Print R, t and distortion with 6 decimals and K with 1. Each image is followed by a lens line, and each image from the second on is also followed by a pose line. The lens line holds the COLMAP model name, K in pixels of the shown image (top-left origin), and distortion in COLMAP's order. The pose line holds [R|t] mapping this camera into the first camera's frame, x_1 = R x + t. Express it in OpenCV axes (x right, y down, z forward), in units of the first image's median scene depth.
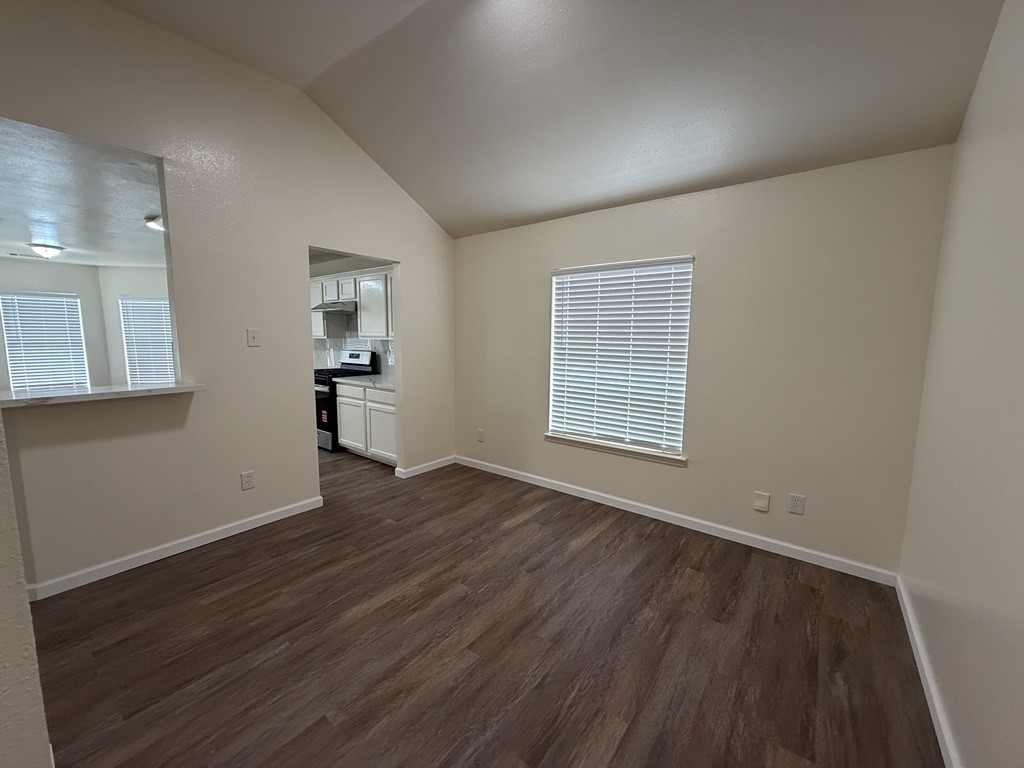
lens RADIAL K [[409.4, 0, 512.0], [0, 409.4, 384.0], [0, 0, 1]] dist [0.000064, 0.000175]
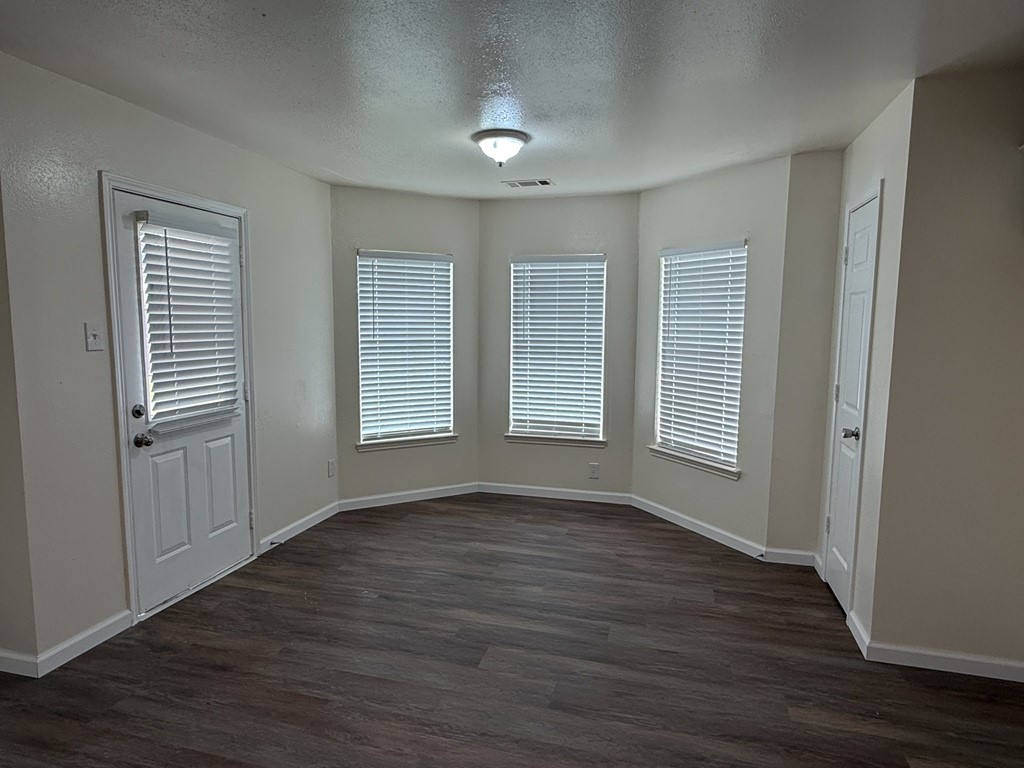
lens RADIAL K [[592.9, 0, 512.0], [0, 592.9, 384.0], [0, 0, 1]] dist [0.000385, 0.000011]
pose [[0.384779, 0.094106, -0.918199, -0.851634], [-0.116178, 0.991815, 0.052966, -0.174224], [0.915668, 0.086295, 0.392562, 1.283369]]
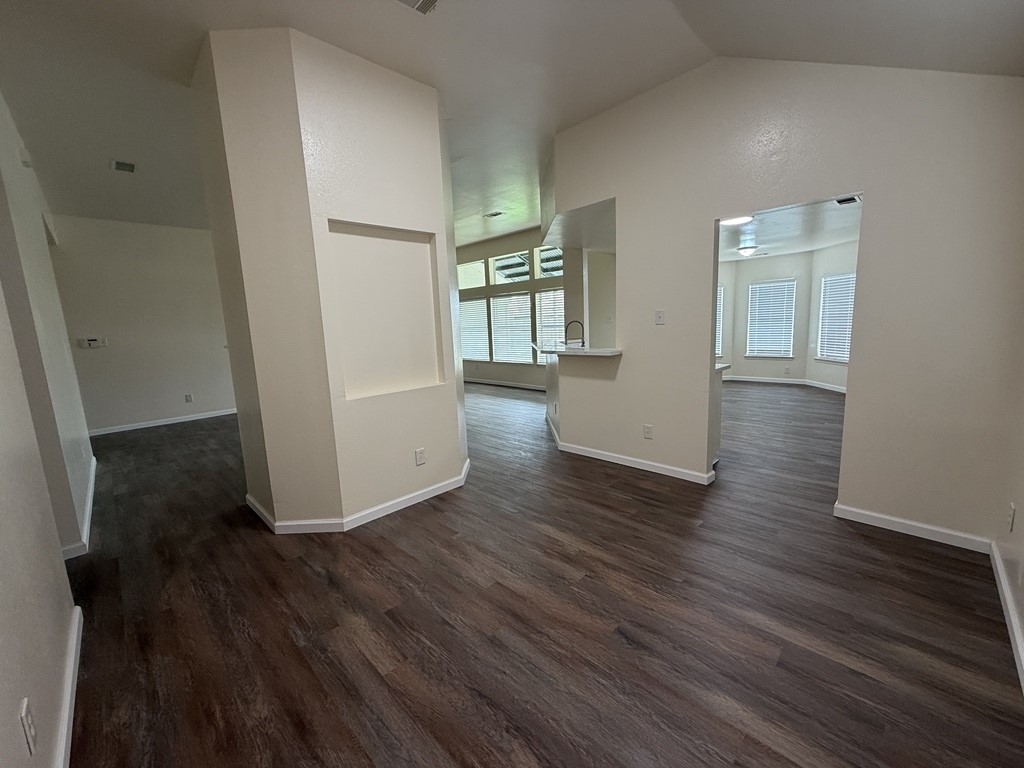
lens RADIAL K [[407.6, 0, 512.0], [0, 407.6, 384.0], [0, 0, 1]] dist [0.000591, 0.000036]
pose [[-0.127421, 0.147236, -0.980860, 0.597769], [-0.076180, 0.984547, 0.157685, -0.072342], [0.988919, 0.094814, -0.114235, 0.692909]]
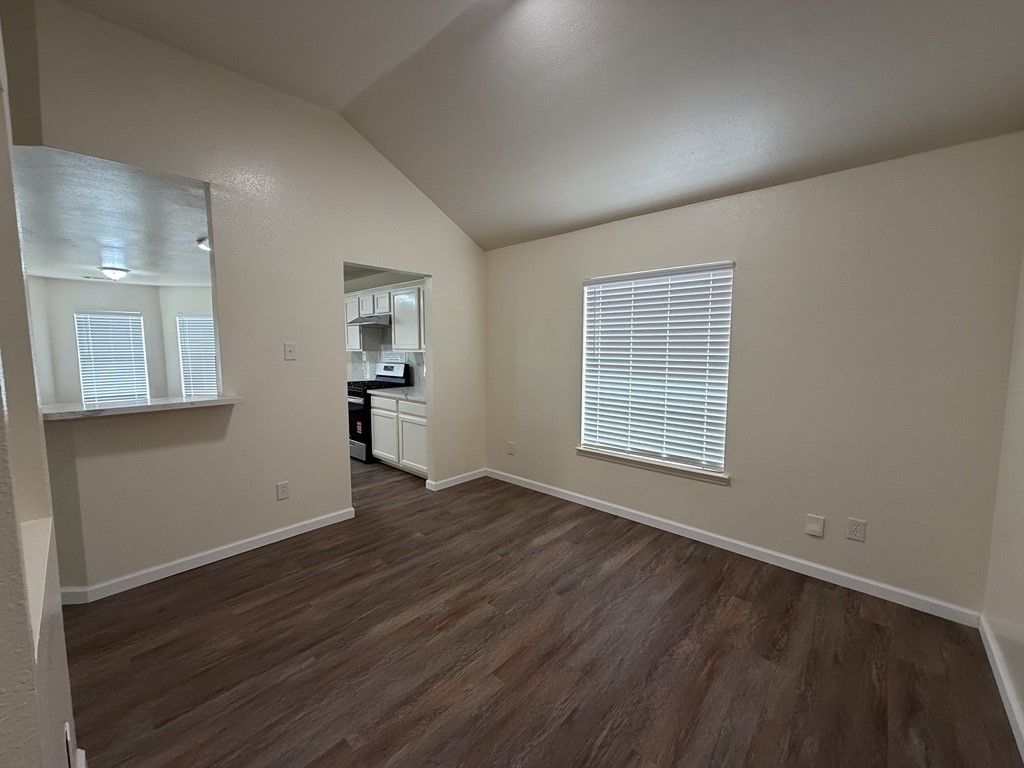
lens RADIAL K [[409.4, 0, 512.0], [0, 409.4, 384.0], [0, 0, 1]] dist [0.000064, 0.000175]
pose [[0.996495, -0.001831, -0.083628, 0.010475], [-0.000445, 0.999630, -0.027183, -0.003359], [0.083646, 0.027125, 0.996126, 0.020675]]
